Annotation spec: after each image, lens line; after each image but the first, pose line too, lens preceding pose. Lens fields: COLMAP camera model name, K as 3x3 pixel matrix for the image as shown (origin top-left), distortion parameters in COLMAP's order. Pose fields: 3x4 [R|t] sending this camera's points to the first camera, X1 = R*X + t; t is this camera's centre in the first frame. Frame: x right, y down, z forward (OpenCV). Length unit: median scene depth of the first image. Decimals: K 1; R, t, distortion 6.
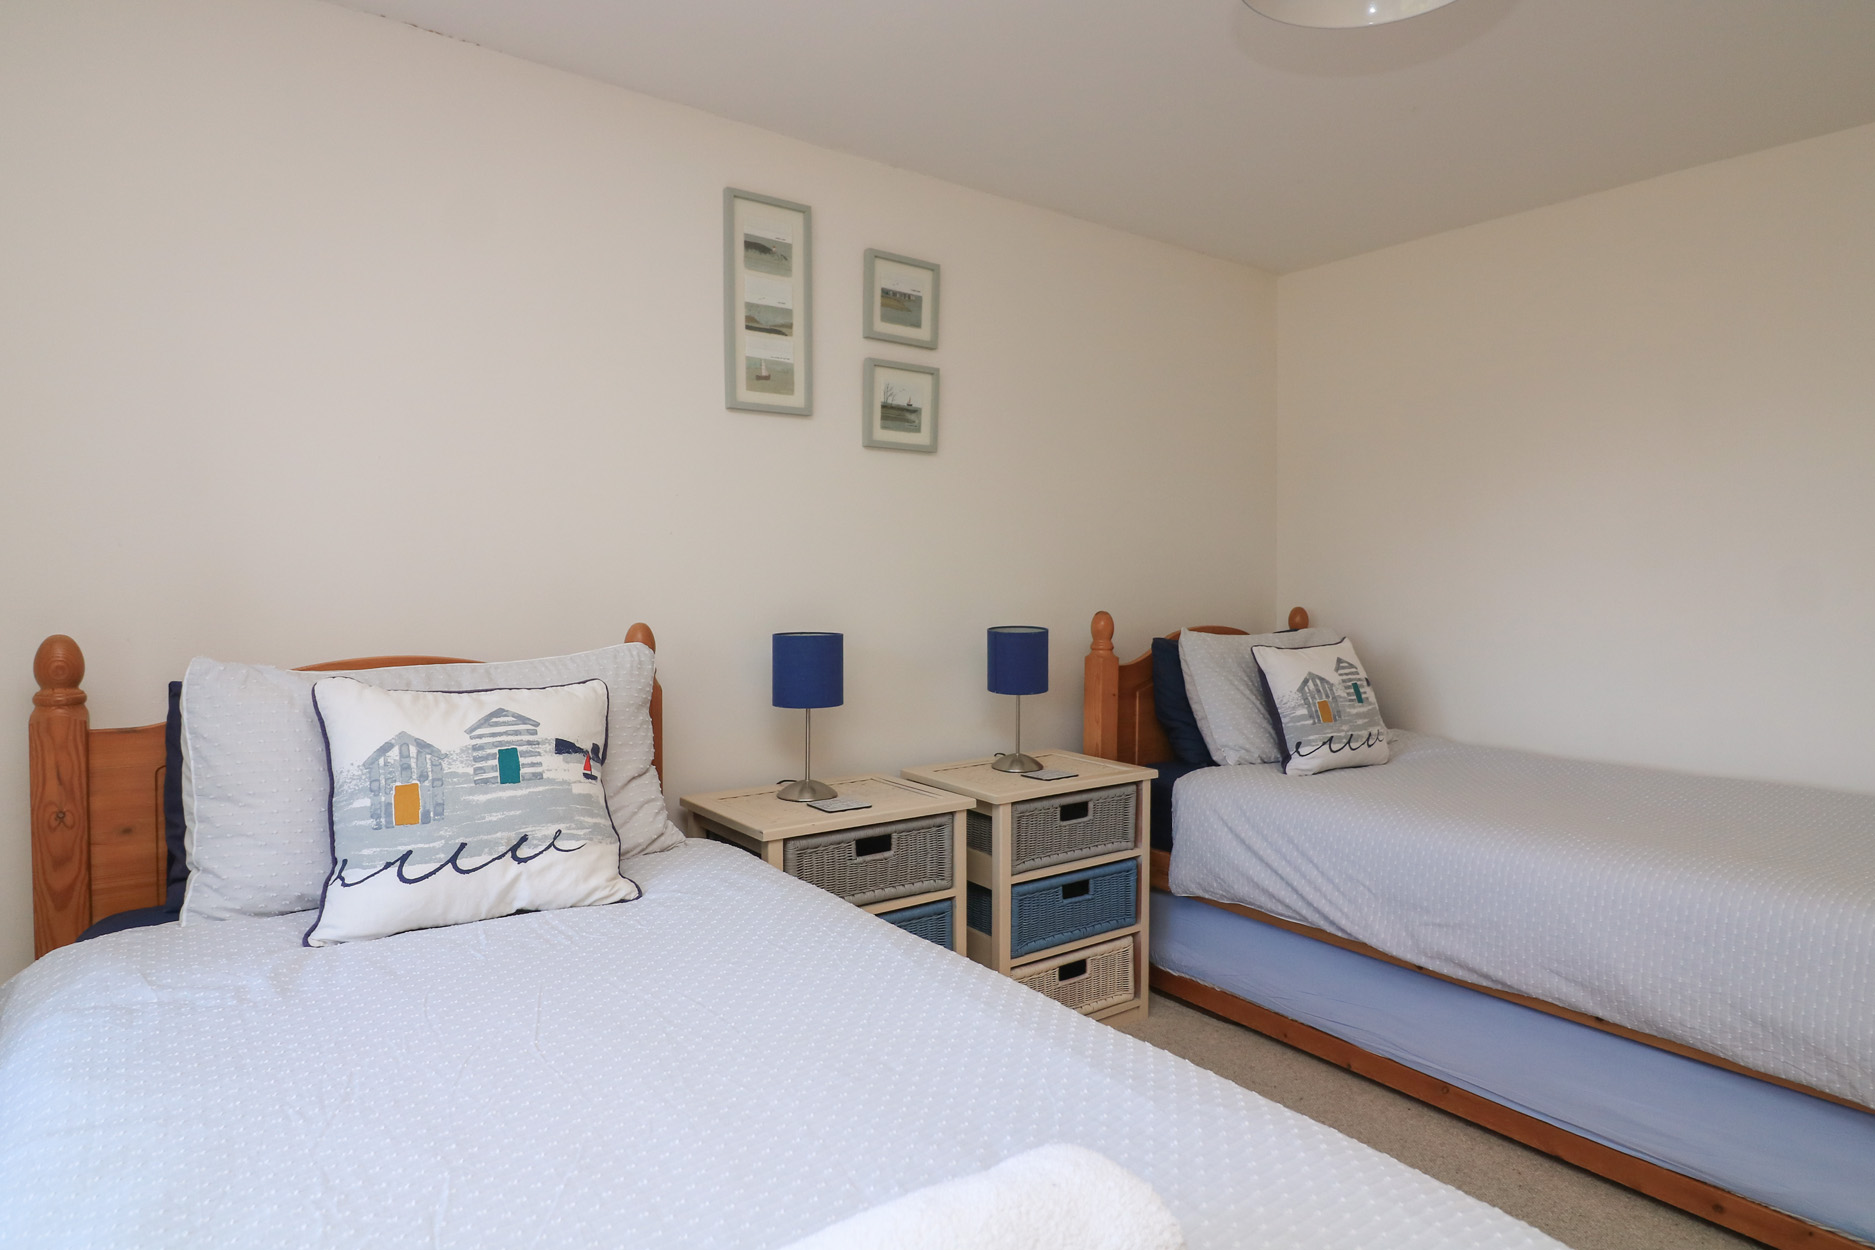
lens RADIAL K [[1063.8, 0, 937.5], [0, 1063.8, 625.0], [0, 0, 1]] dist [-0.004205, -0.001086]
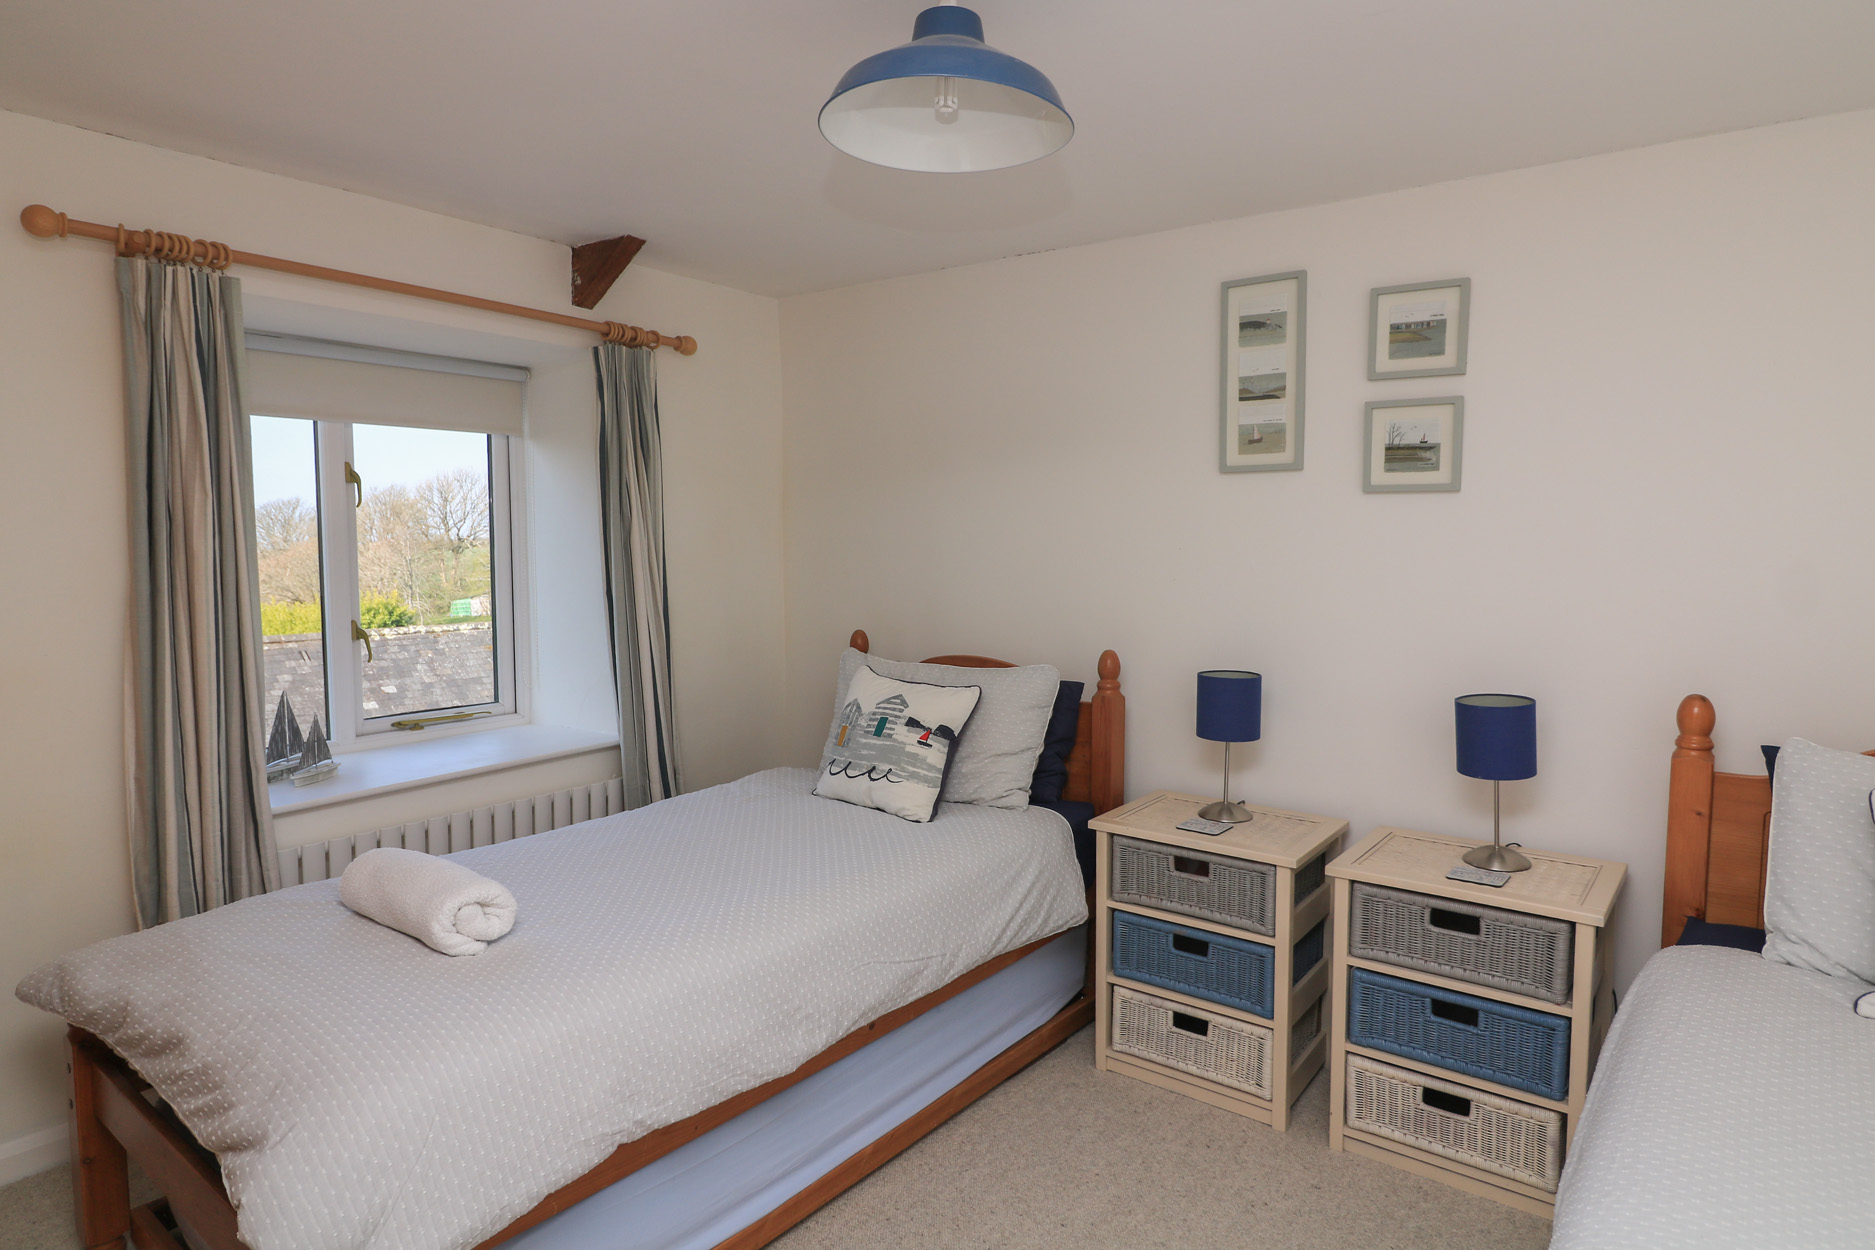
lens RADIAL K [[1063.8, 0, 937.5], [0, 1063.8, 625.0], [0, 0, 1]] dist [-0.004205, -0.001086]
pose [[0.274251, 0.085746, -0.957828, 0.805510], [-0.039397, 0.996183, 0.077899, -0.110358], [0.960851, 0.016371, 0.276582, 0.362765]]
